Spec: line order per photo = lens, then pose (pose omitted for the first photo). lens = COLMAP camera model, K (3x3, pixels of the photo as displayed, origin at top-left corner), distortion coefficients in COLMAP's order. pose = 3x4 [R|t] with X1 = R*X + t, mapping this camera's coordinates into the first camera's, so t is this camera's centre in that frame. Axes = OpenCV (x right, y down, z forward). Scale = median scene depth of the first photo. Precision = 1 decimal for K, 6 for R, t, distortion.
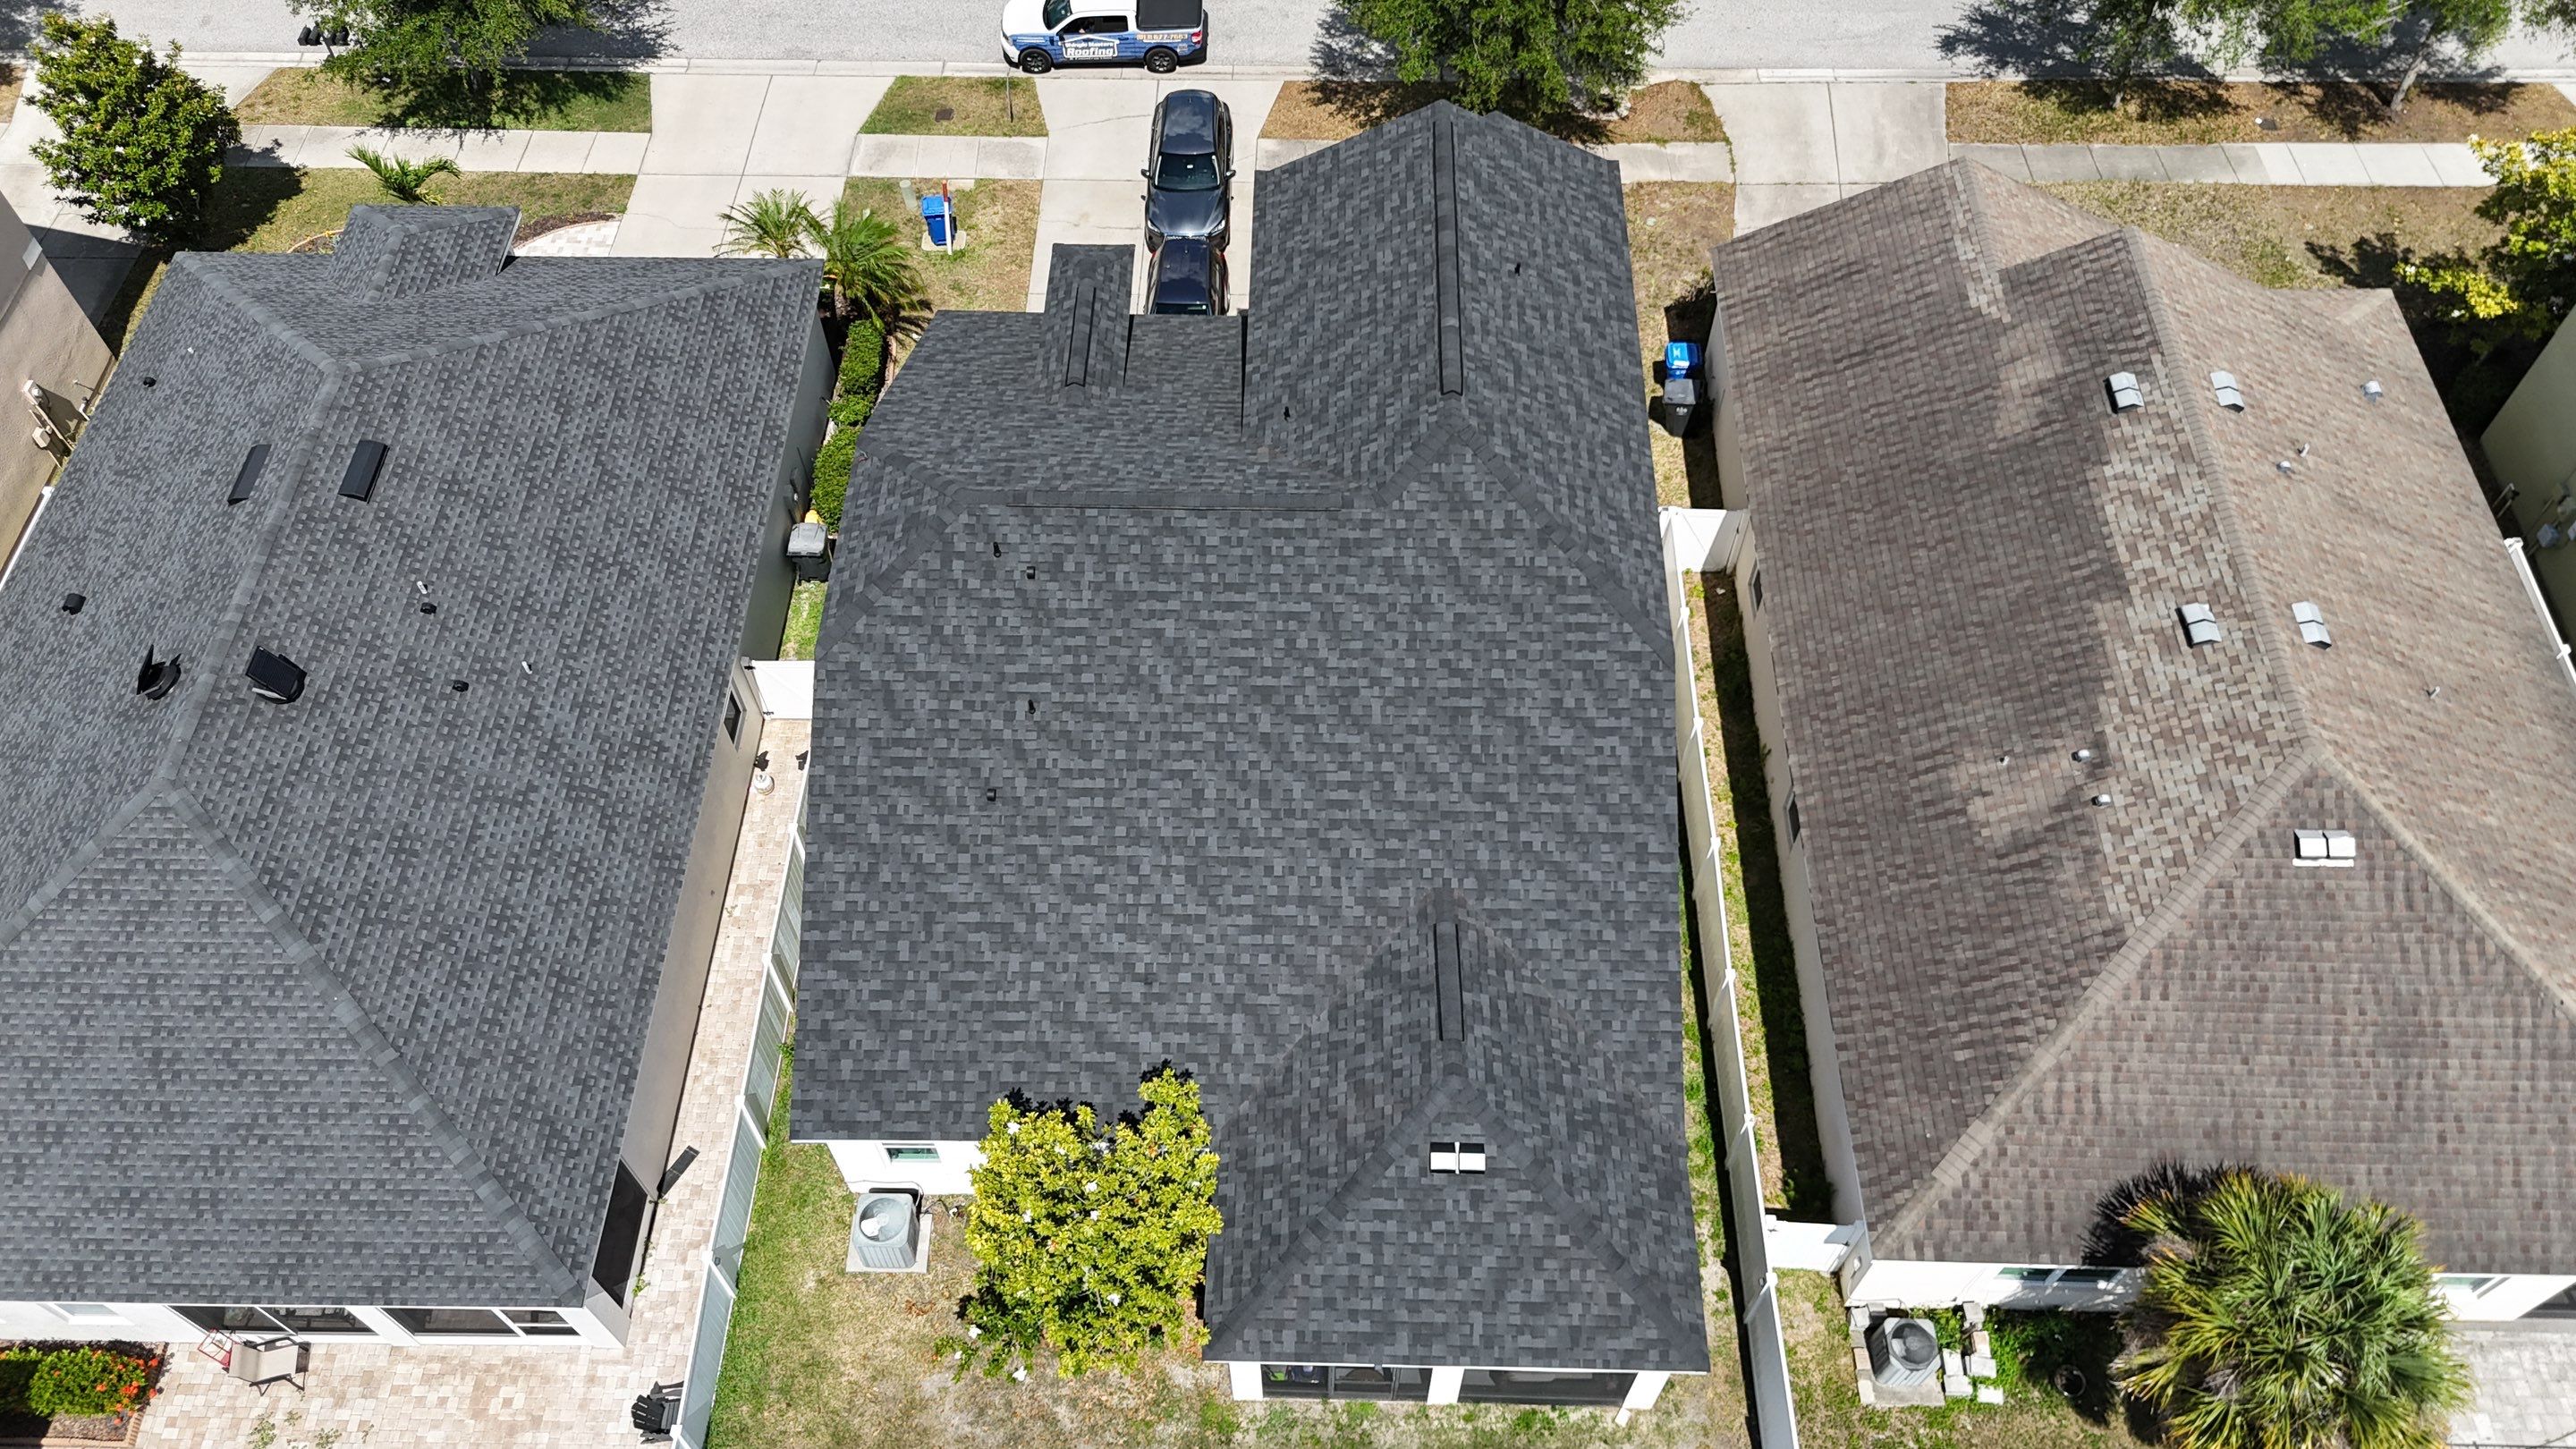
lens RADIAL K [[1897.8, 0, 1276.9], [0, 1897.8, 705.5], [0, 0, 1]] dist [0.068695, -0.068410]
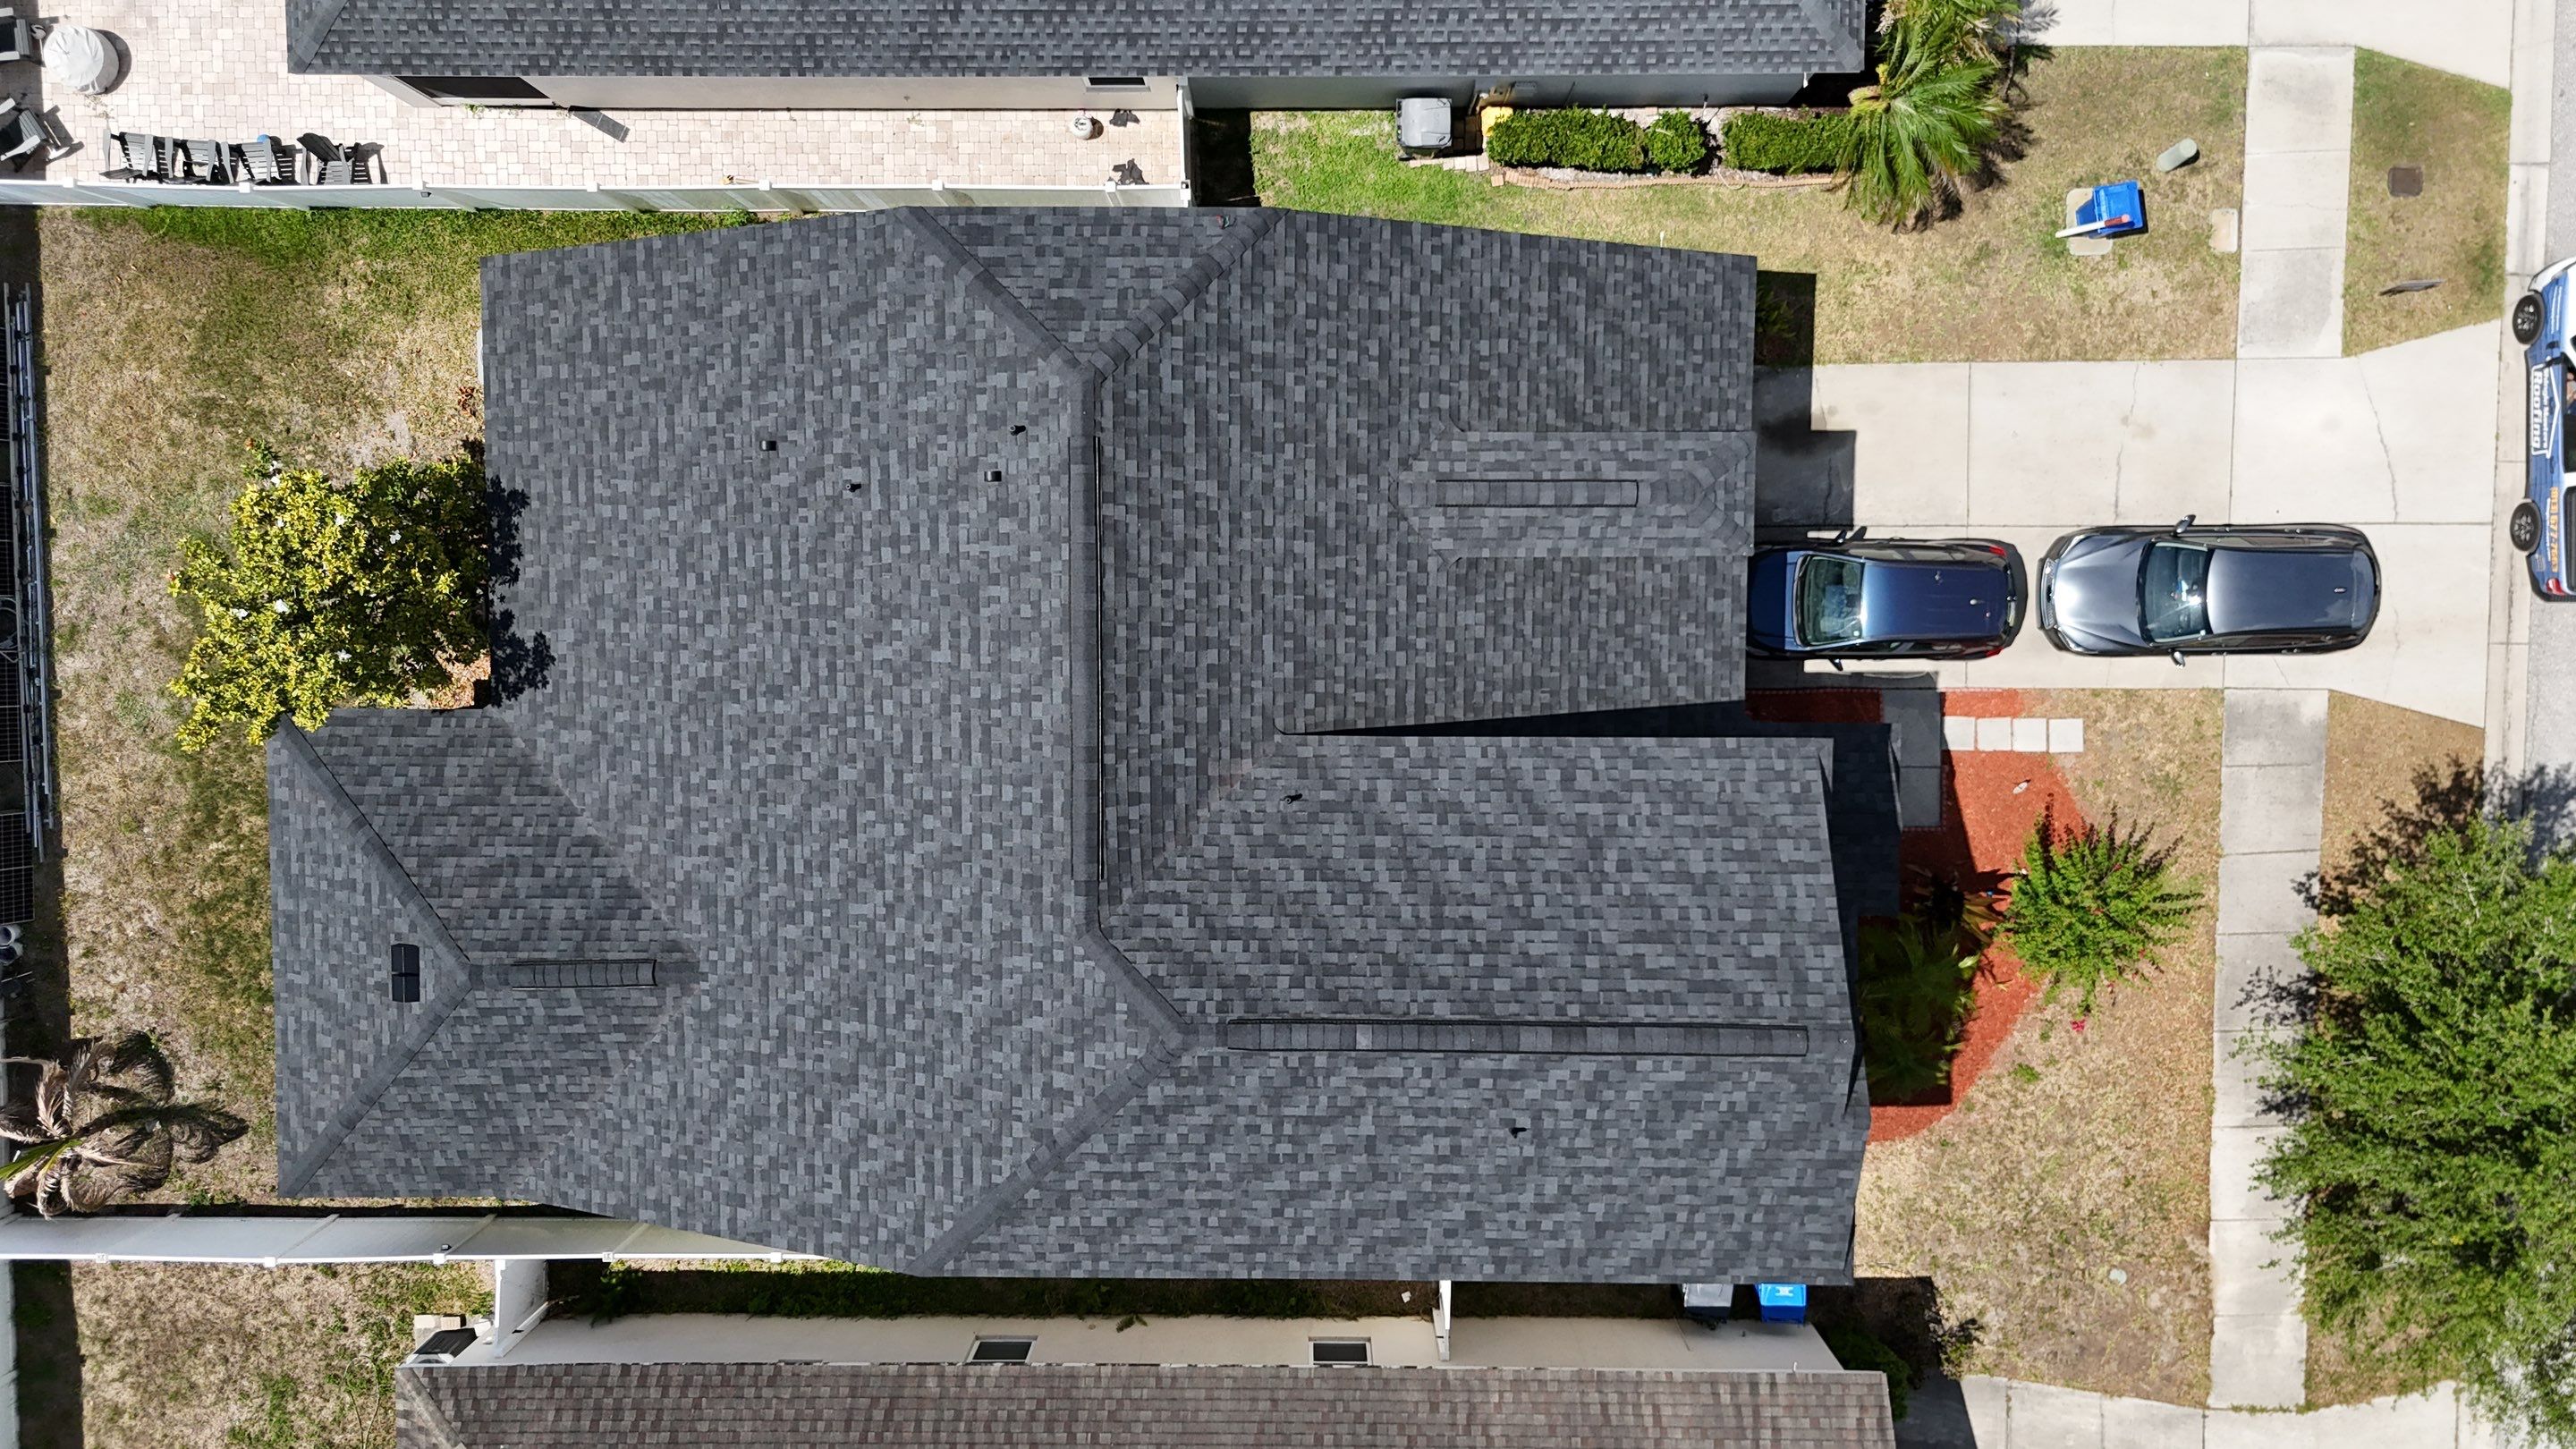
lens RADIAL K [[1897.8, 0, 1298.1], [0, 1897.8, 712.8], [0, 0, 1]] dist [0.068695, -0.068410]
pose [[0.021496, 0.997803, 0.062663, -0.079128], [-0.810505, -0.019304, 0.585414, -0.624663], [0.585337, -0.063372, 0.808310, 0.441882]]
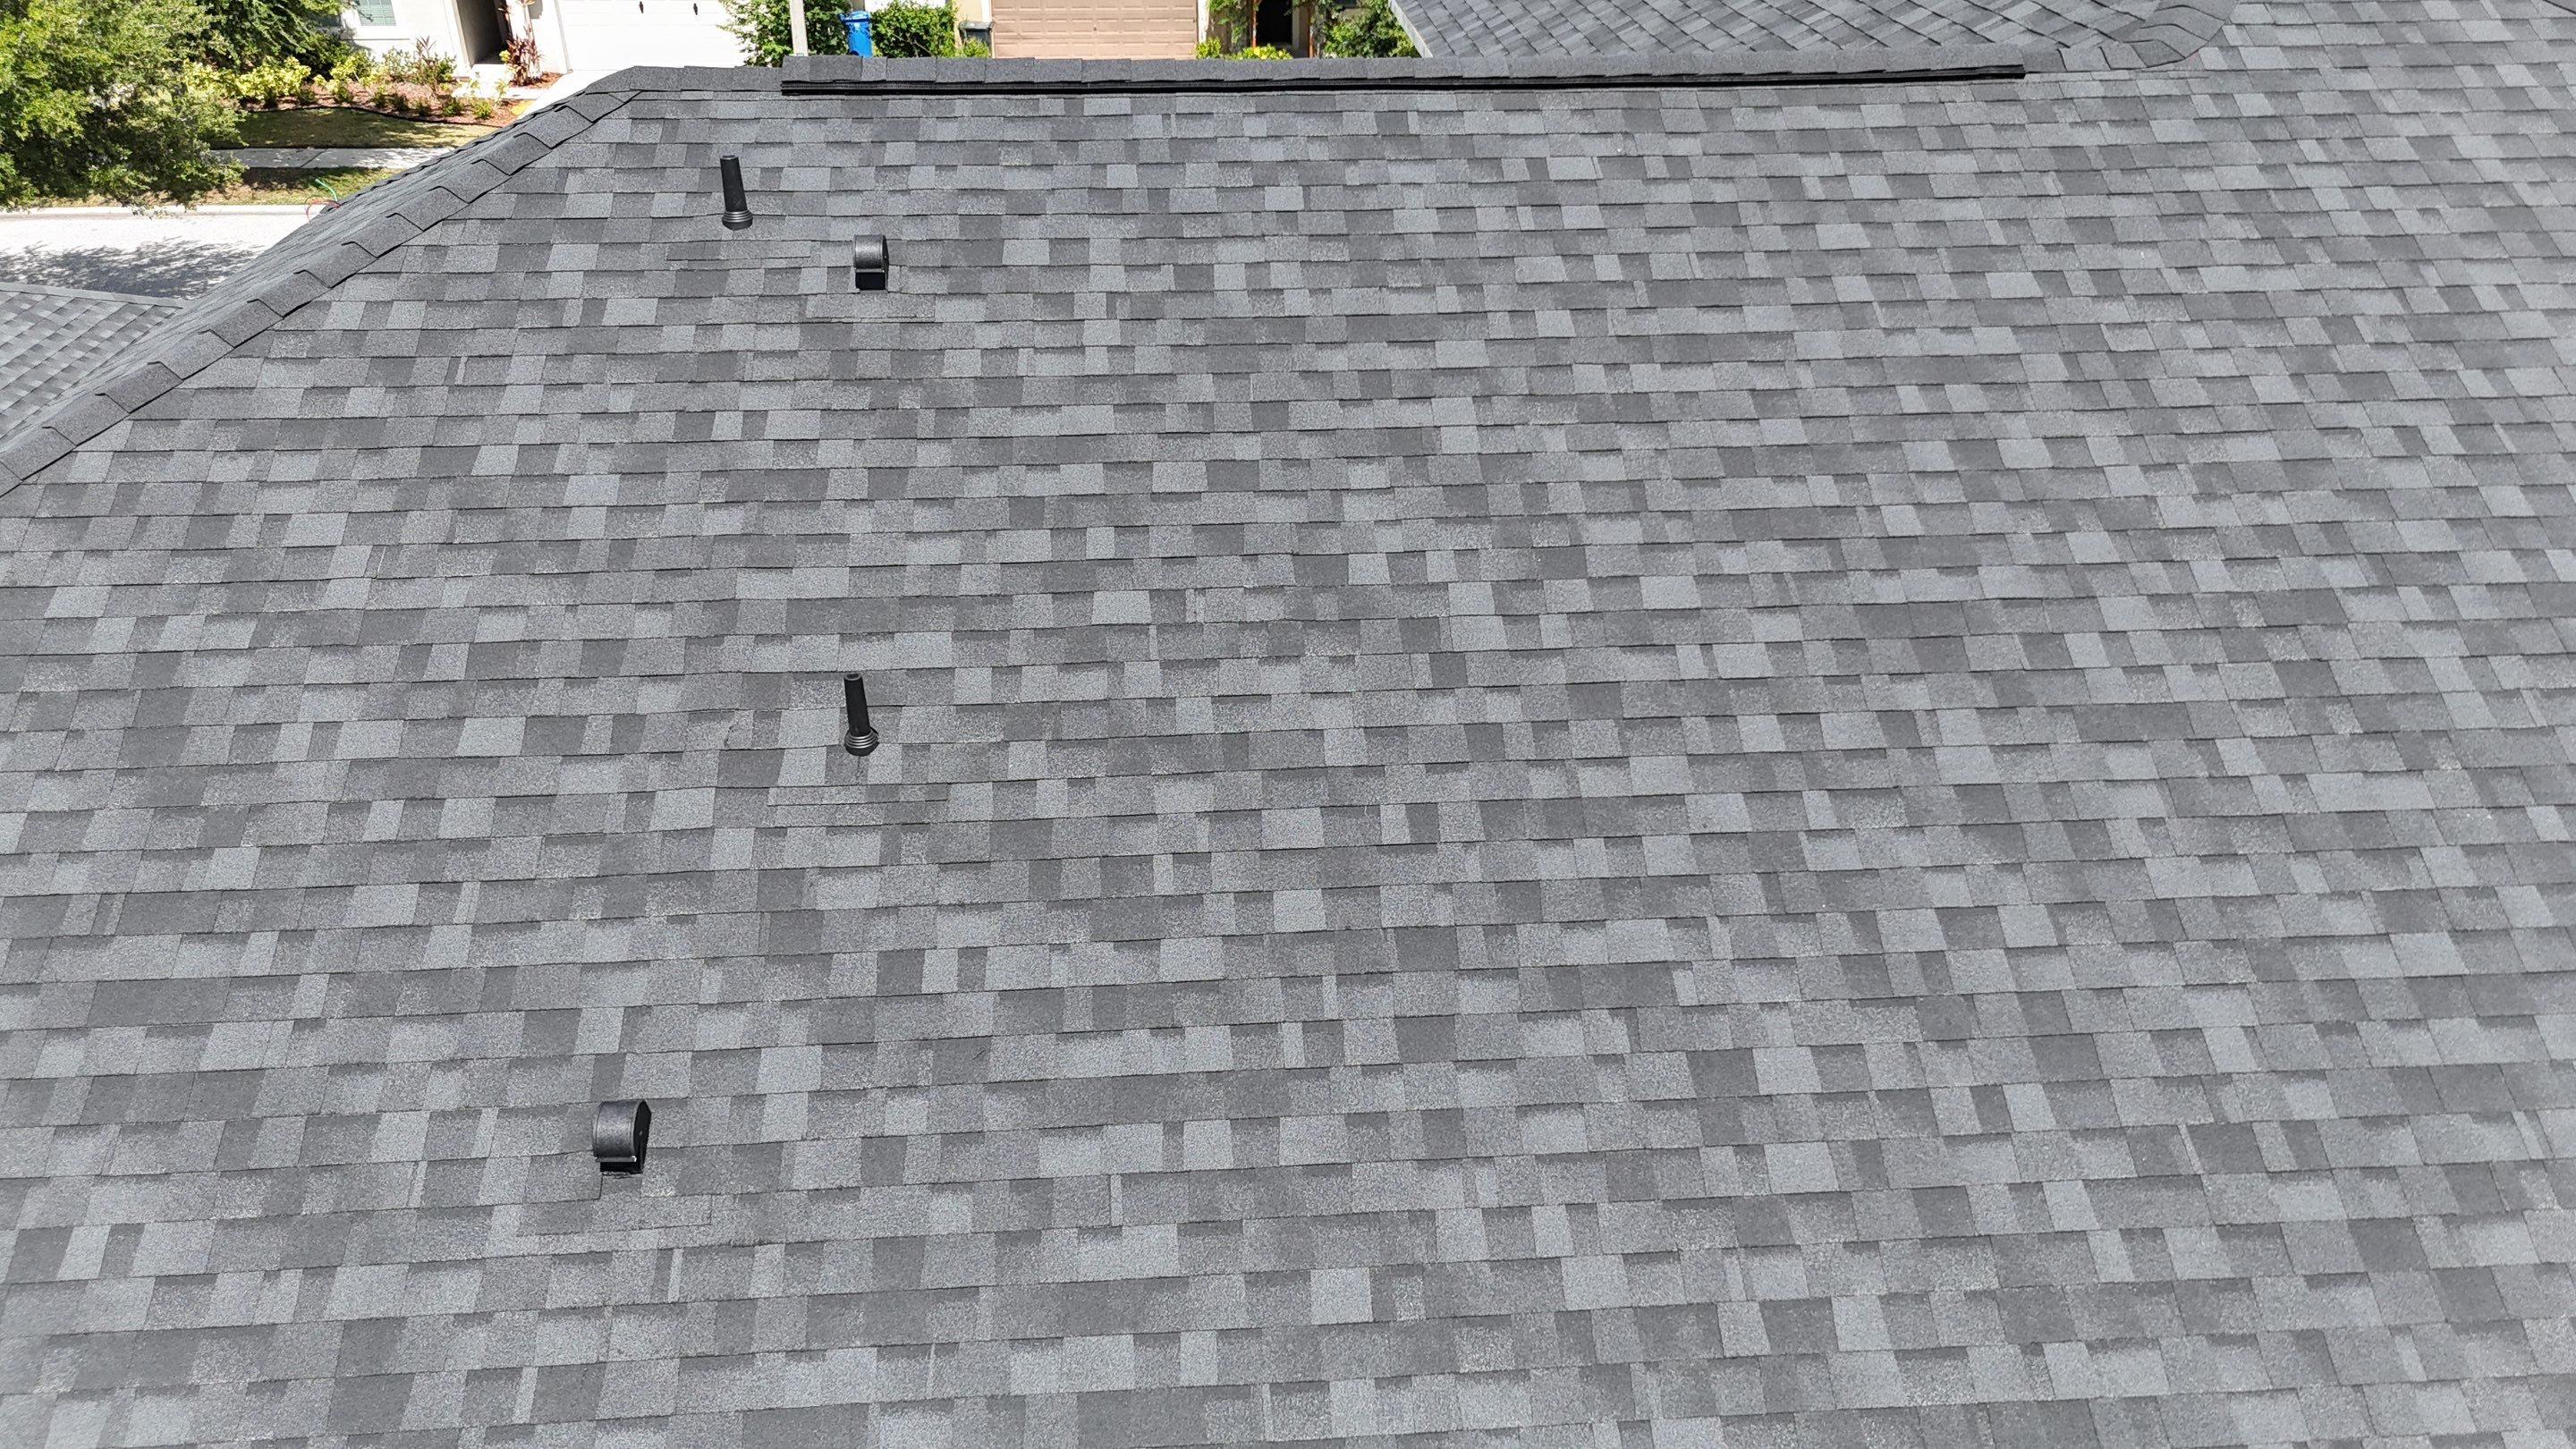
lens RADIAL K [[1897.8, 0, 1276.8], [0, 1897.8, 722.4], [0, 0, 1]] dist [0.068695, -0.068410]
pose [[0.996160, -0.034102, 0.080639, -0.099051], [0.064855, 0.906138, -0.417981, 0.090495], [-0.058816, 0.421606, 0.904870, 0.798276]]
